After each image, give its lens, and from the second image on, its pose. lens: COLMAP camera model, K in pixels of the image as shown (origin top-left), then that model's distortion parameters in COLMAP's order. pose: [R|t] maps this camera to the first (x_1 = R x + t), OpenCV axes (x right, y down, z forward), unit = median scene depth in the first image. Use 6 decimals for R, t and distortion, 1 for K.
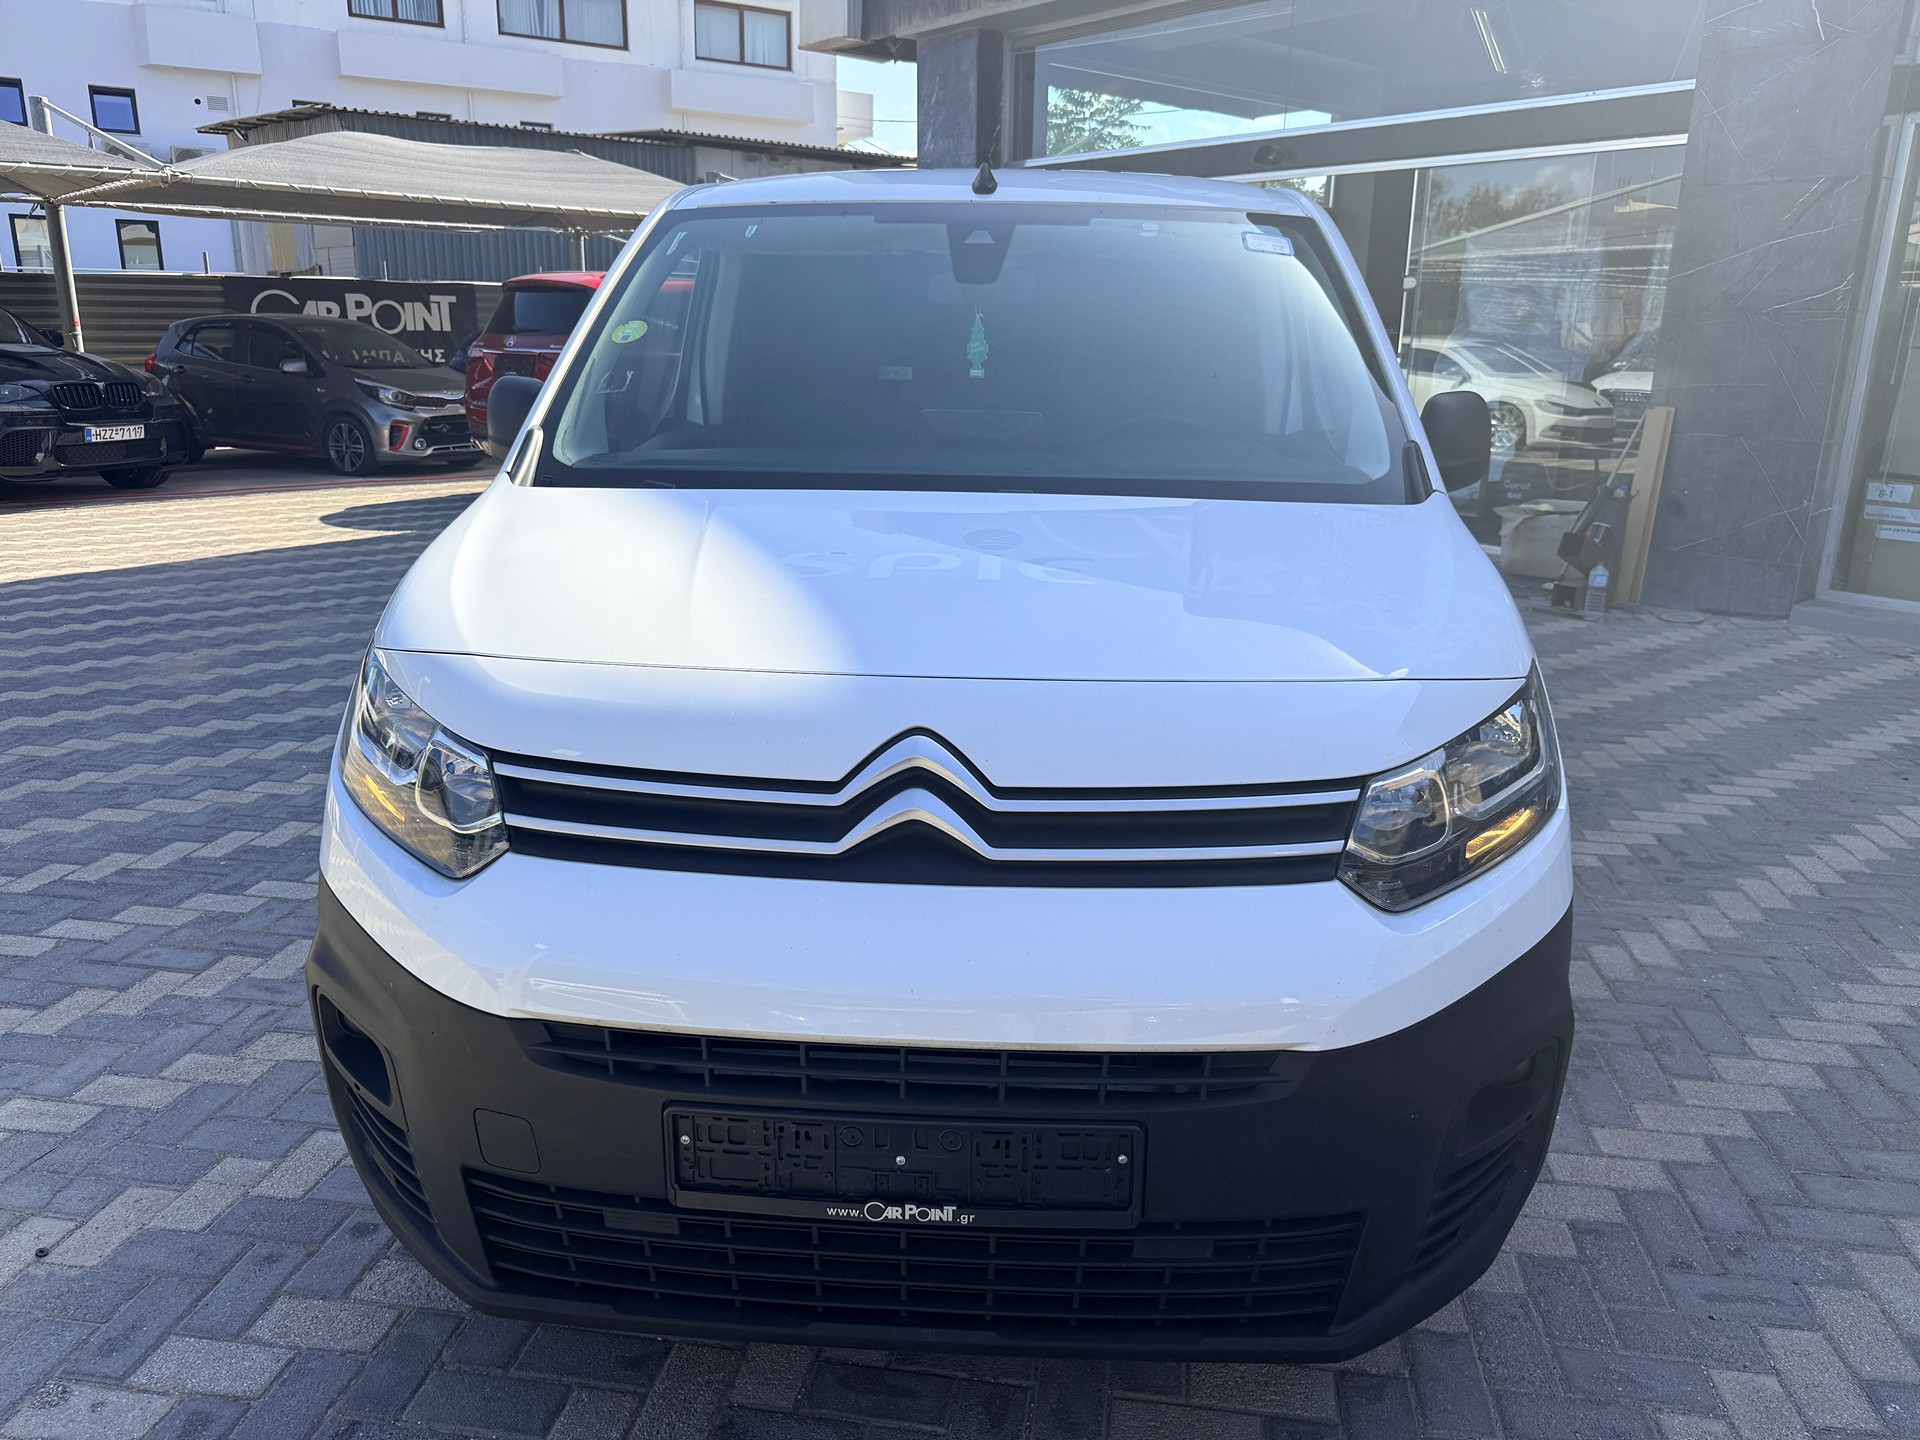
lens RADIAL K [[1351.5, 0, 952.9], [0, 1351.5, 725.1], [0, 0, 1]] dist [-0.001861, -0.000905]
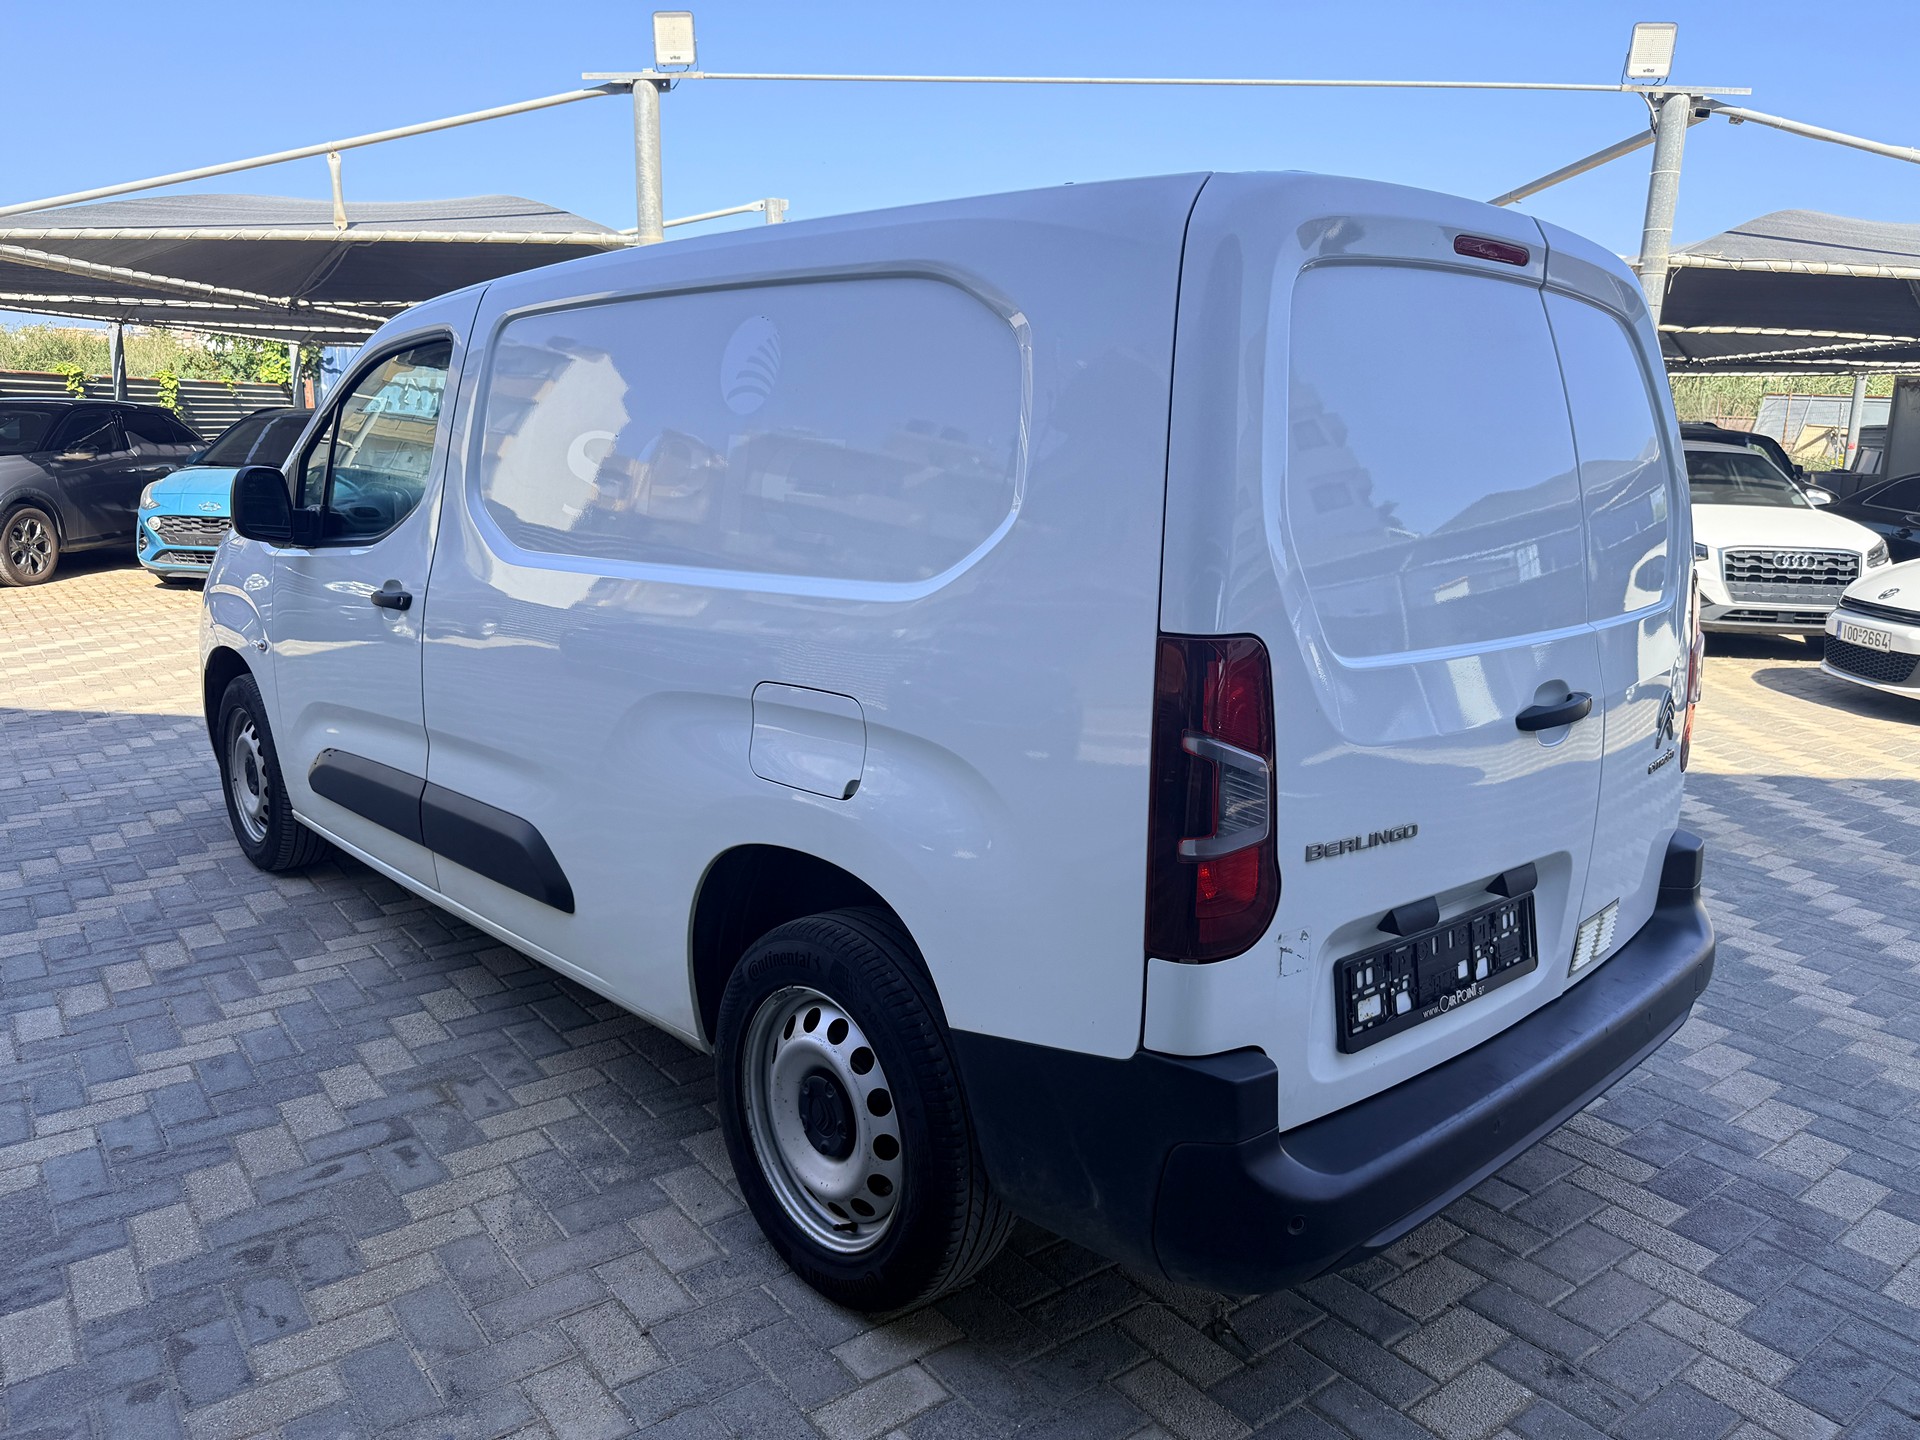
lens RADIAL K [[1372.7, 0, 944.7], [0, 1372.7, 713.5], [0, 0, 1]] dist [0.013824, -0.019135]
pose [[-0.688204, 0.118771, -0.715729, 0.231303], [-0.233005, 0.898067, 0.373073, -0.175855], [0.687083, 0.423519, -0.590380, 0.601525]]
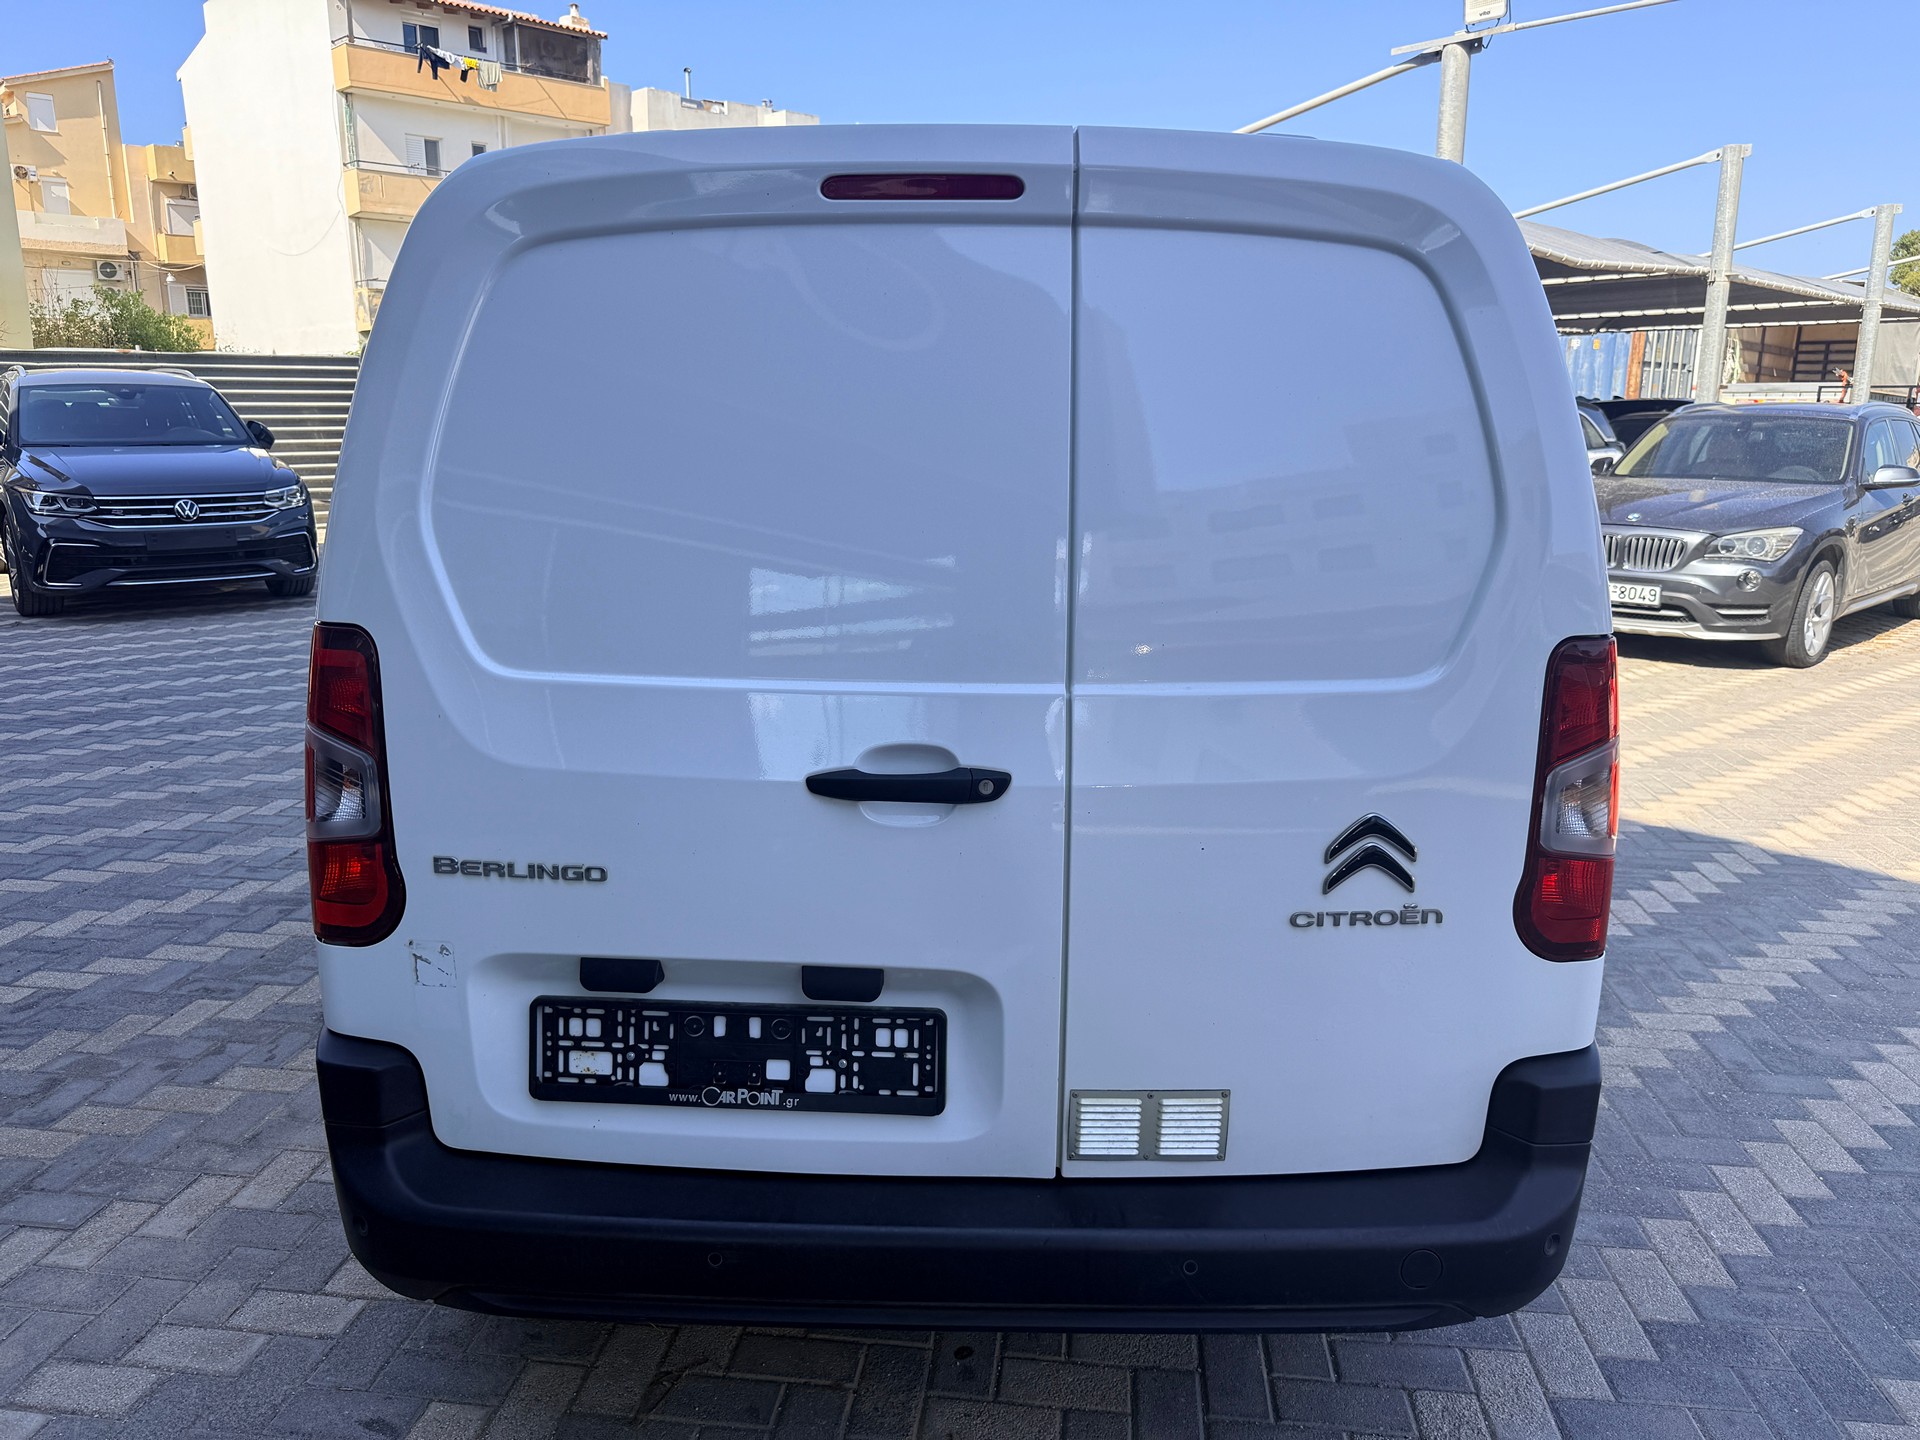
lens RADIAL K [[1374.1, 0, 960.0], [0, 1374.1, 720.0], [0, 0, 1]] dist [-0.001295, -0.007408]
pose [[-0.998239, -0.011606, -0.058179, 0.032956], [-0.038664, 0.871067, 0.489639, -0.203418], [0.044995, 0.491026, -0.869982, 0.673529]]
